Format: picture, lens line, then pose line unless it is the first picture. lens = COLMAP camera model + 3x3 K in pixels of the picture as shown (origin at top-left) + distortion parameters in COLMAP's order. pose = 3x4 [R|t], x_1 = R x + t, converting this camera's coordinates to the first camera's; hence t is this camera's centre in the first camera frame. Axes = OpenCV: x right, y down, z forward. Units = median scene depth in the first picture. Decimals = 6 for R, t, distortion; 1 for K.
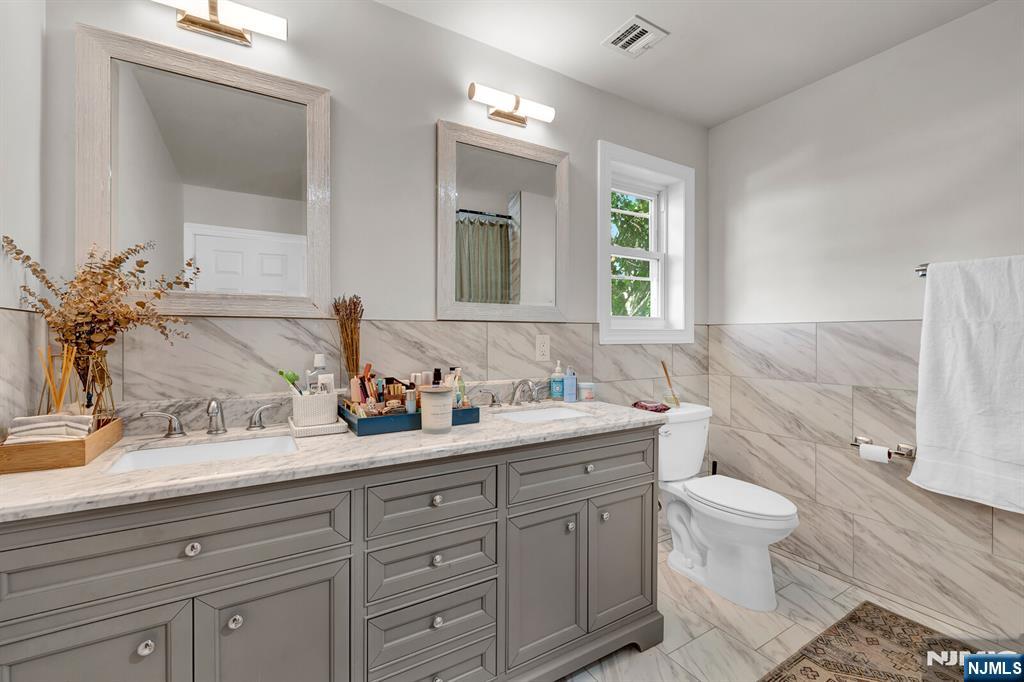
lens RADIAL K [[442.7, 0, 512.5], [0, 442.7, 332.6], [0, 0, 1]] dist [-0.001447, 0.000557]
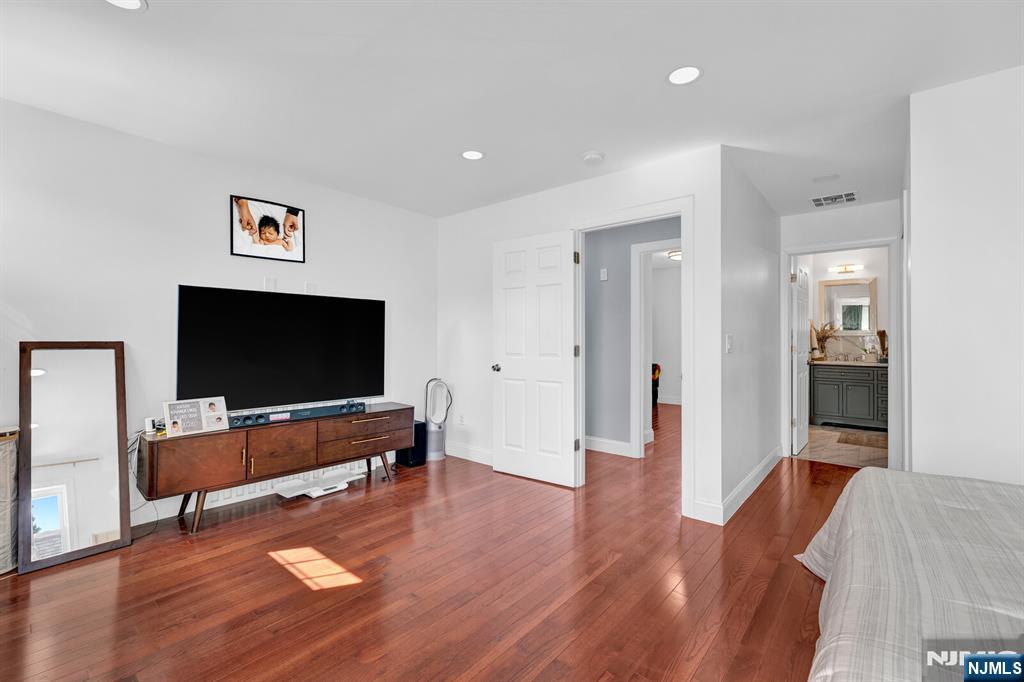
lens RADIAL K [[442.7, 0, 513.2], [0, 442.7, 338.6], [0, 0, 1]] dist [-0.001447, 0.000557]
pose [[0.326470, -0.002489, -0.945204, 1.942114], [0.004510, 0.999989, -0.001075, -0.017273], [0.945197, -0.003912, 0.326478, -2.879161]]
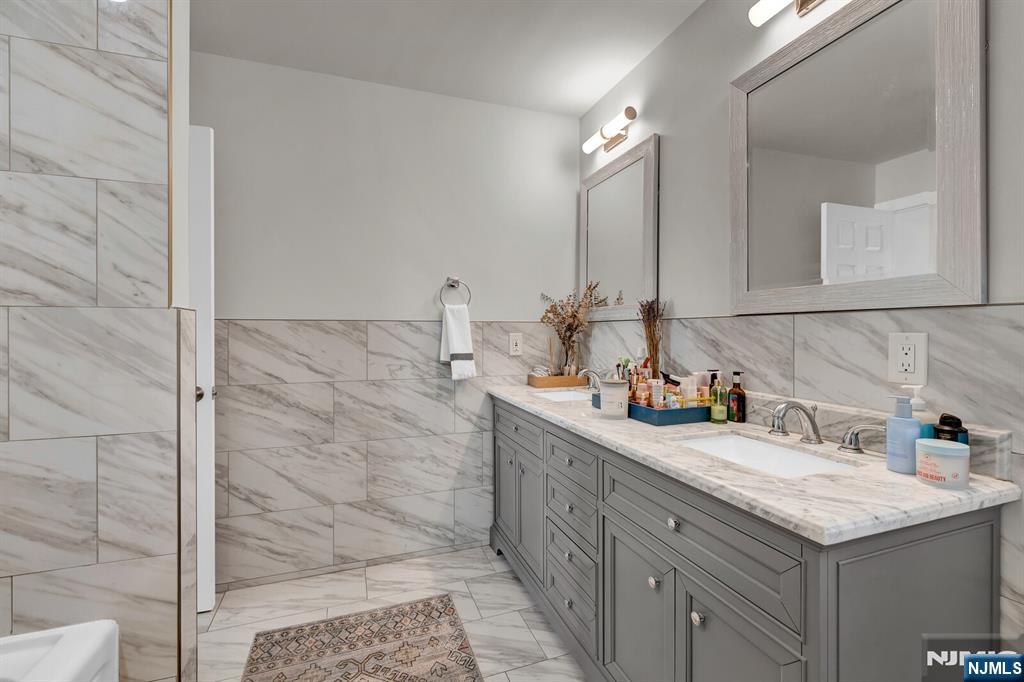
lens RADIAL K [[442.7, 0, 511.3], [0, 442.7, 339.9], [0, 0, 1]] dist [-0.001447, 0.000557]
pose [[-0.188696, 0.016145, -0.981903, 0.734322], [0.003374, 0.999870, 0.015792, 0.004522], [0.982030, -0.000334, -0.188726, 0.718913]]
